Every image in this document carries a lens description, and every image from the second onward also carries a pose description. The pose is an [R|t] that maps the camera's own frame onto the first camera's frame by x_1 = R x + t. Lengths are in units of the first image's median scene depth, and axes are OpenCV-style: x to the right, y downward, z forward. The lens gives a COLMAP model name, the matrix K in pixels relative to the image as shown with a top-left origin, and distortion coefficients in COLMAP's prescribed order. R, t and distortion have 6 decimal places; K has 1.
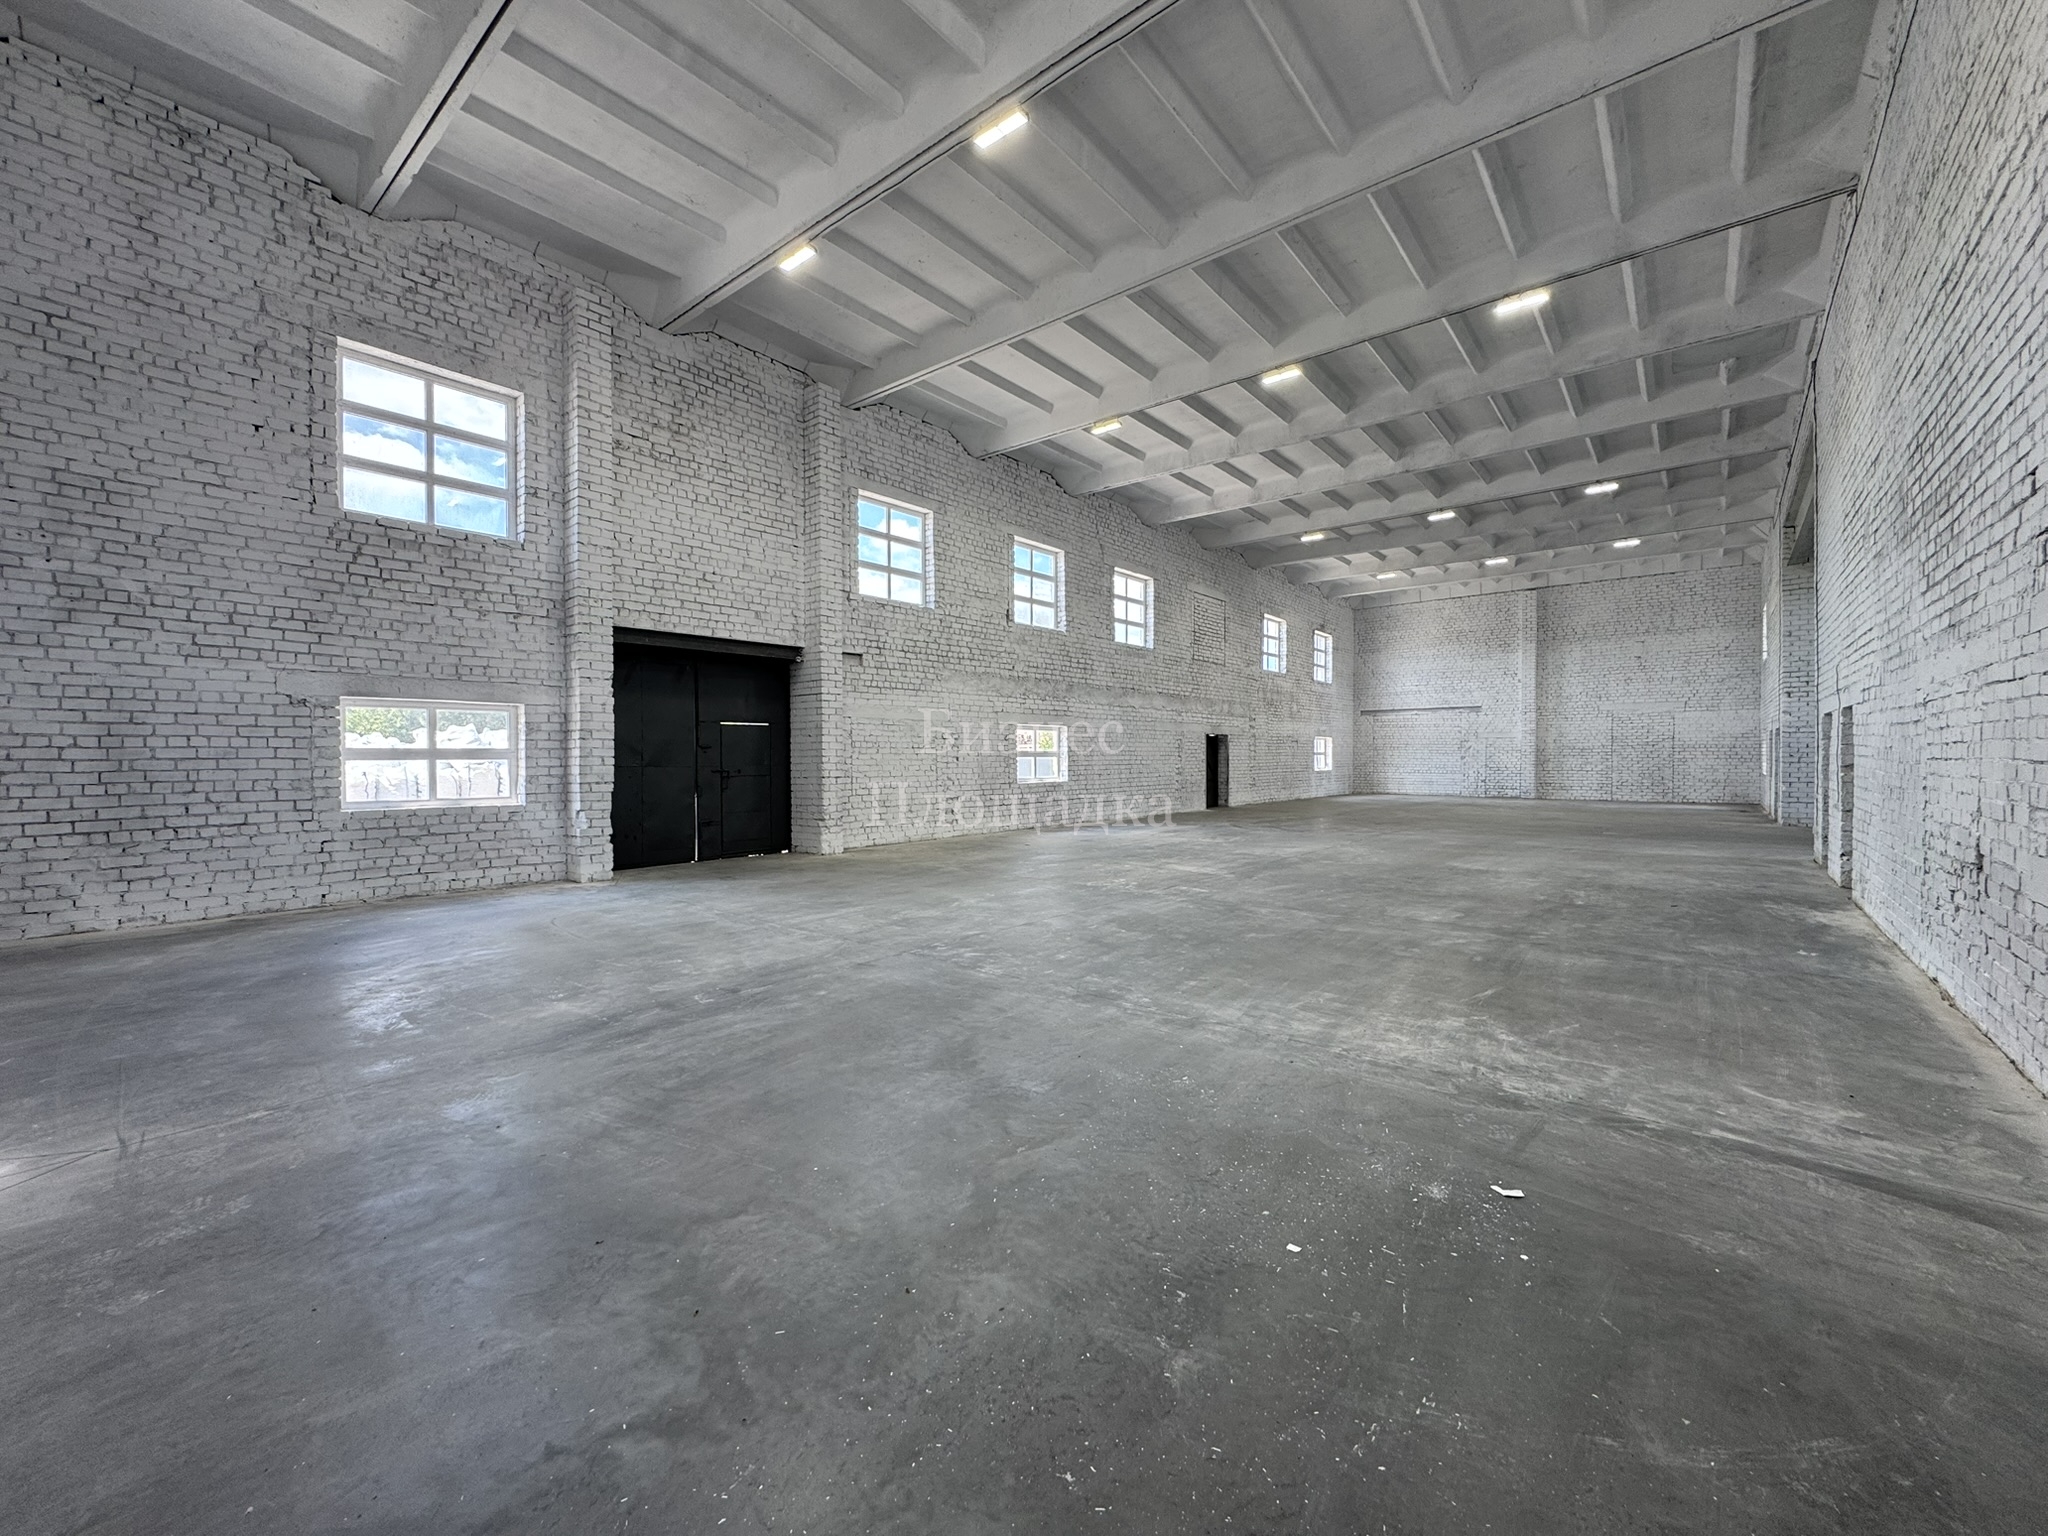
lens RADIAL K [[815.7, 0, 1025.8], [0, 815.7, 764.7], [0, 0, 1]] dist [-0.001889, 0.000136]
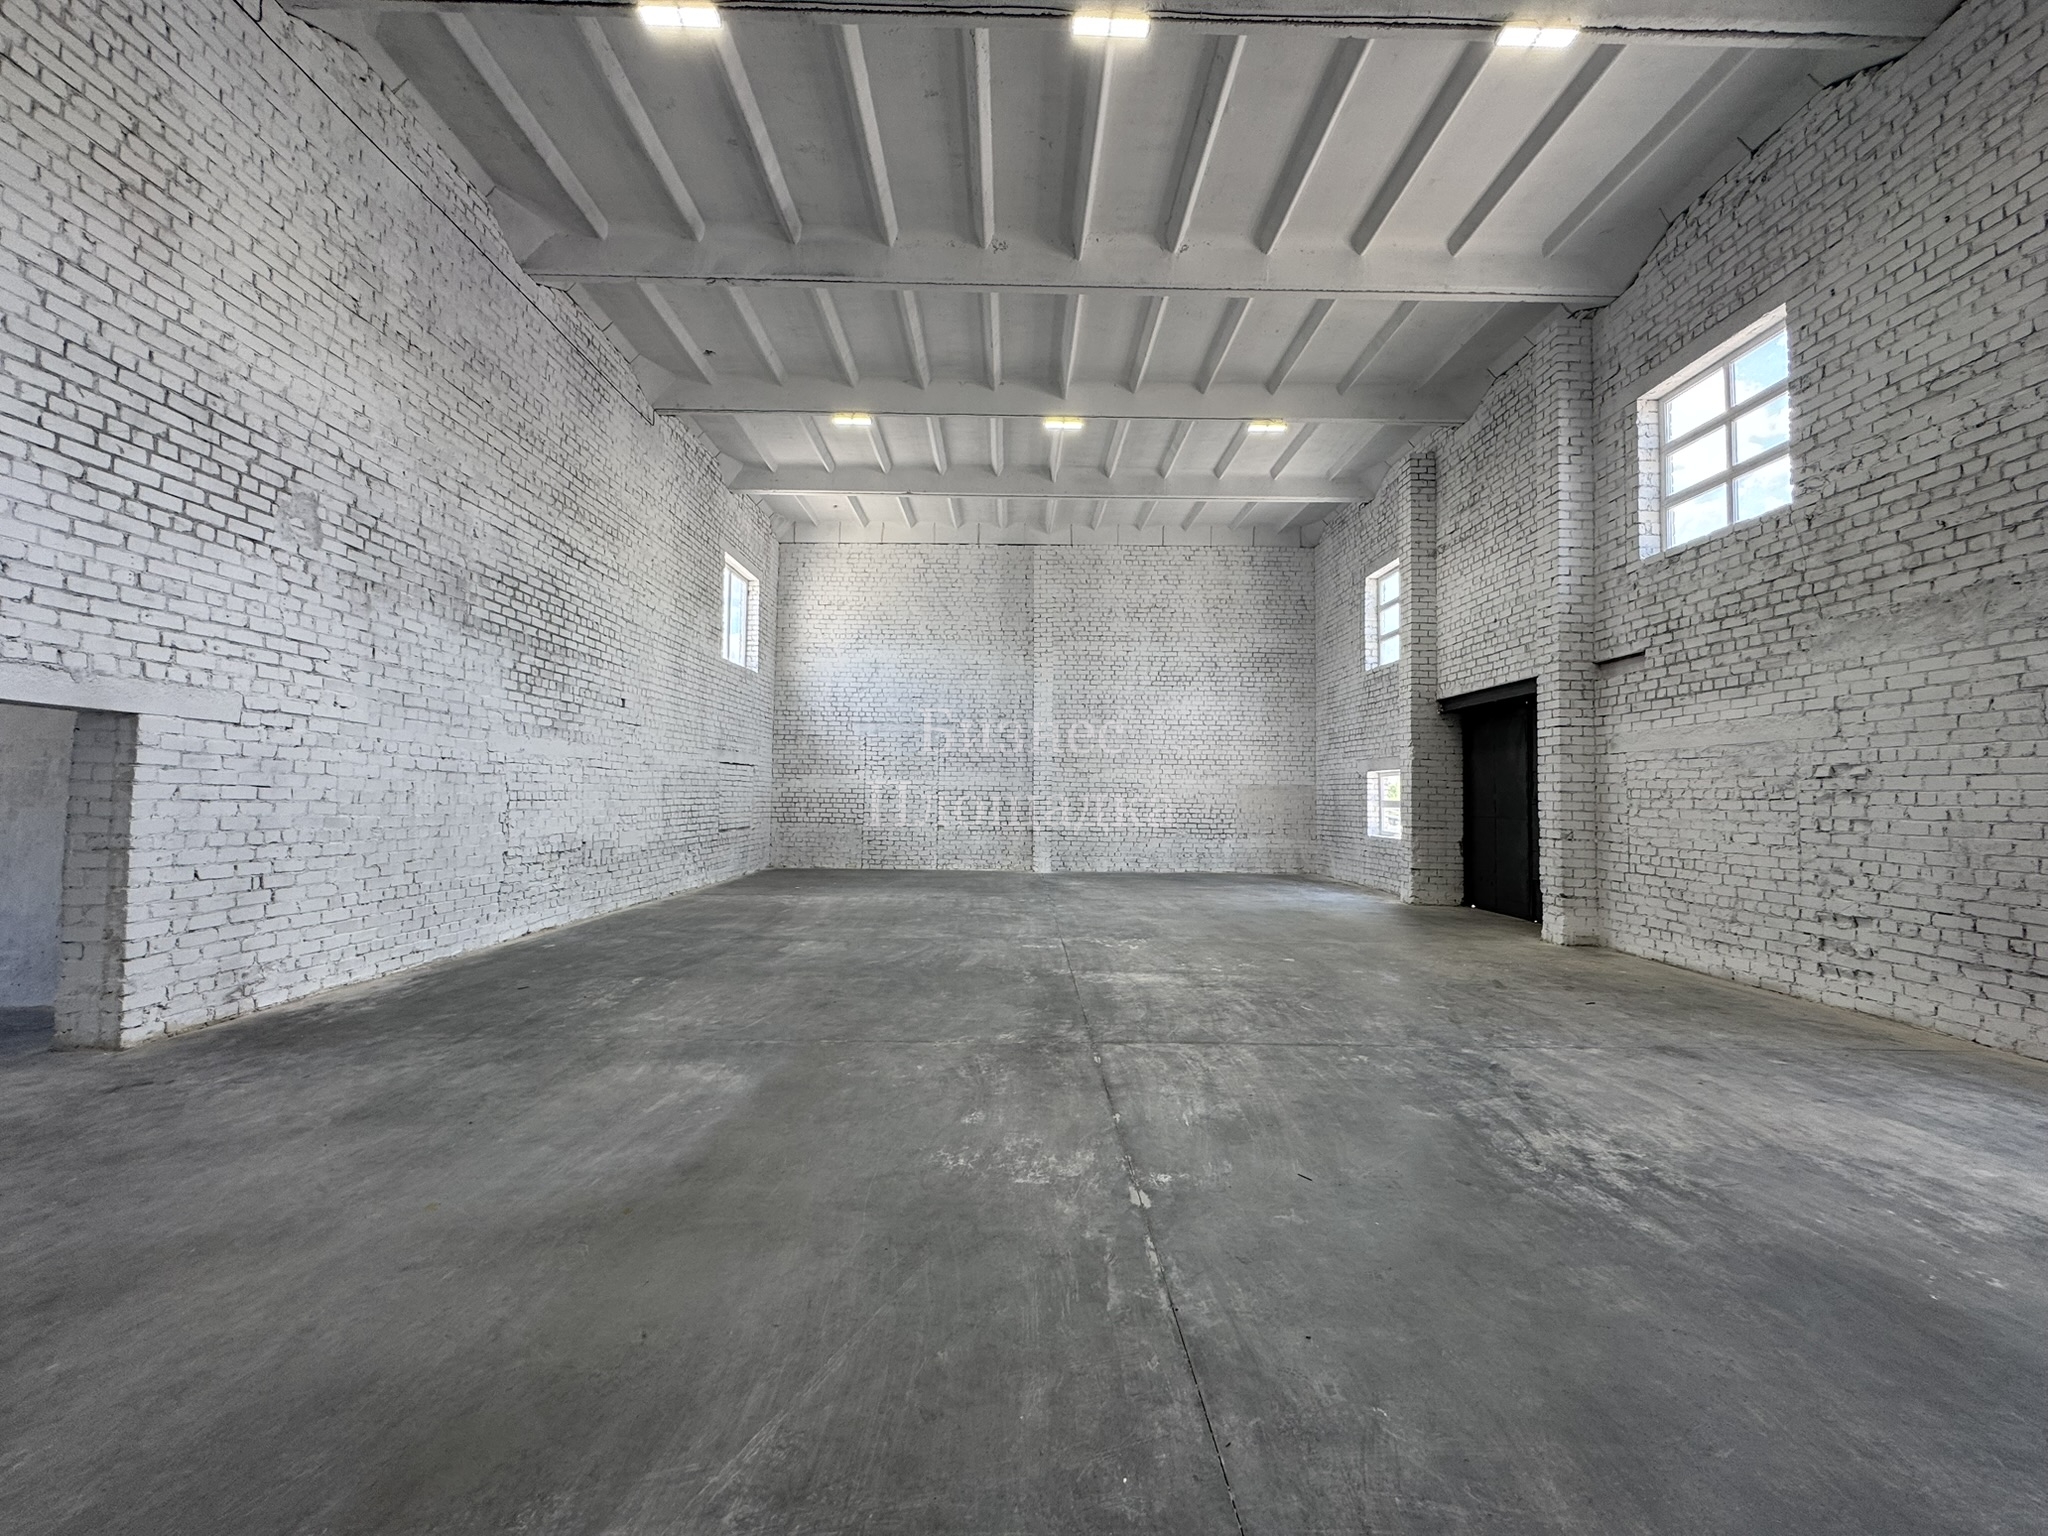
lens RADIAL K [[814.5, 0, 1025.5], [0, 814.5, 764.8], [0, 0, 1]] dist [-0.001162, -0.000196]
pose [[-0.761387, -0.033392, -0.647437, 0.692220], [-0.018789, 0.999390, -0.029448, -0.023767], [0.648026, -0.010256, -0.761549, 1.416619]]
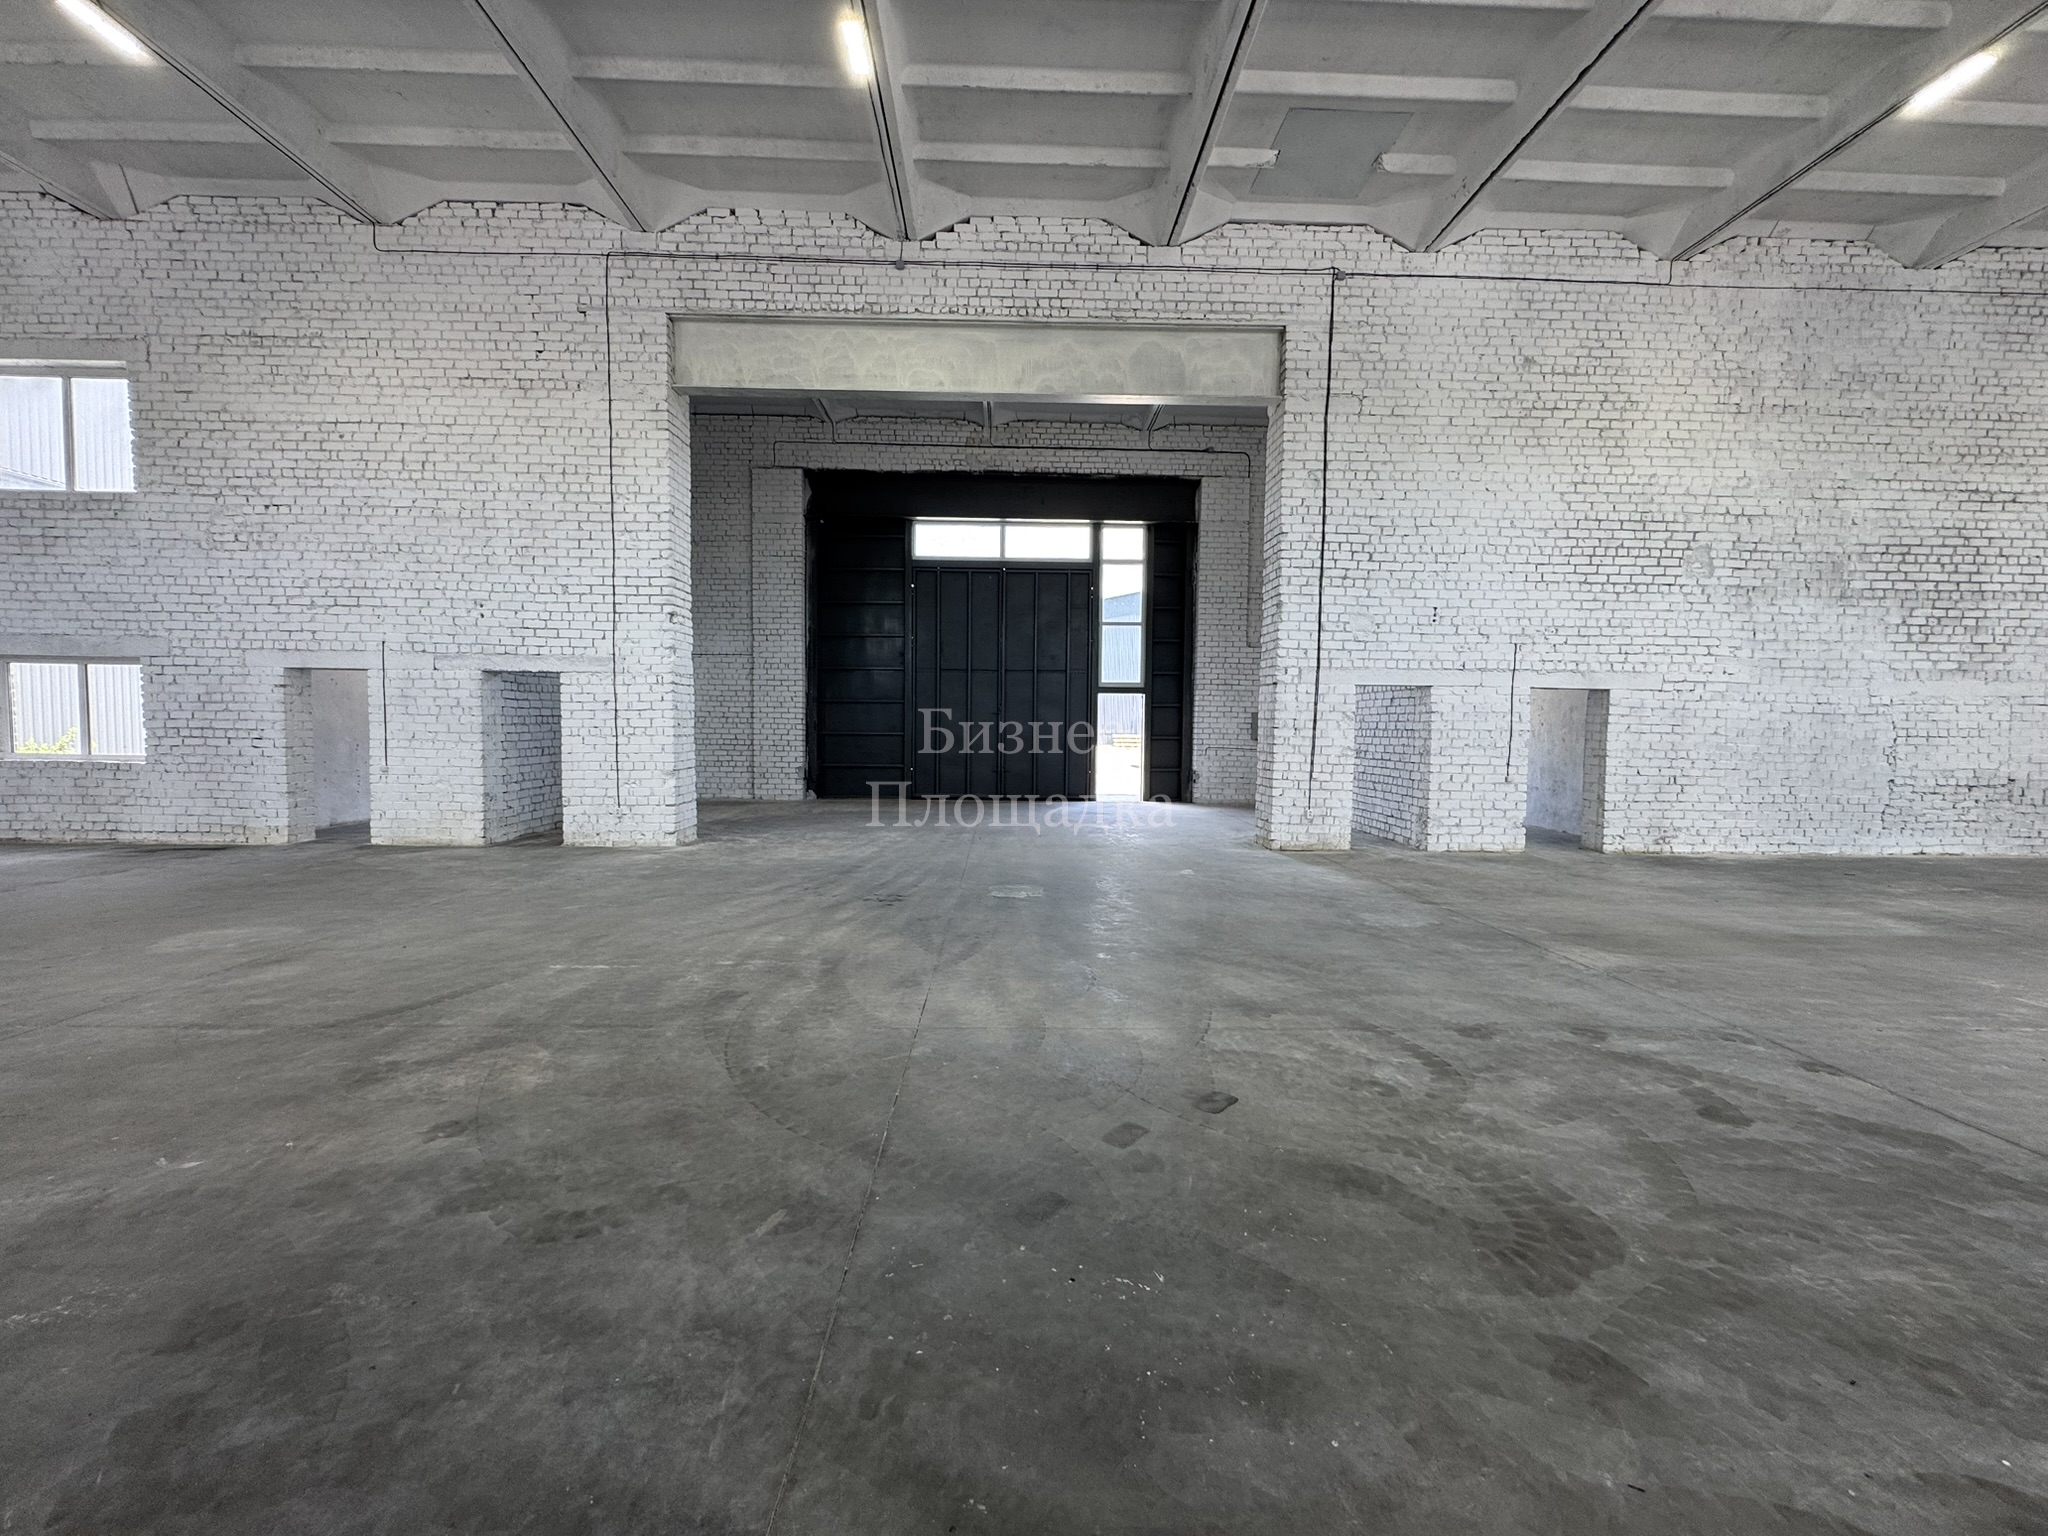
lens RADIAL K [[815.7, 0, 1025.8], [0, 815.7, 764.7], [0, 0, 1]] dist [-0.001889, 0.000136]
pose [[-0.658567, -0.041952, 0.751352, 0.519904], [-0.000233, 0.998456, 0.055545, -0.022488], [-0.752522, 0.036405, -0.657560, 1.843210]]
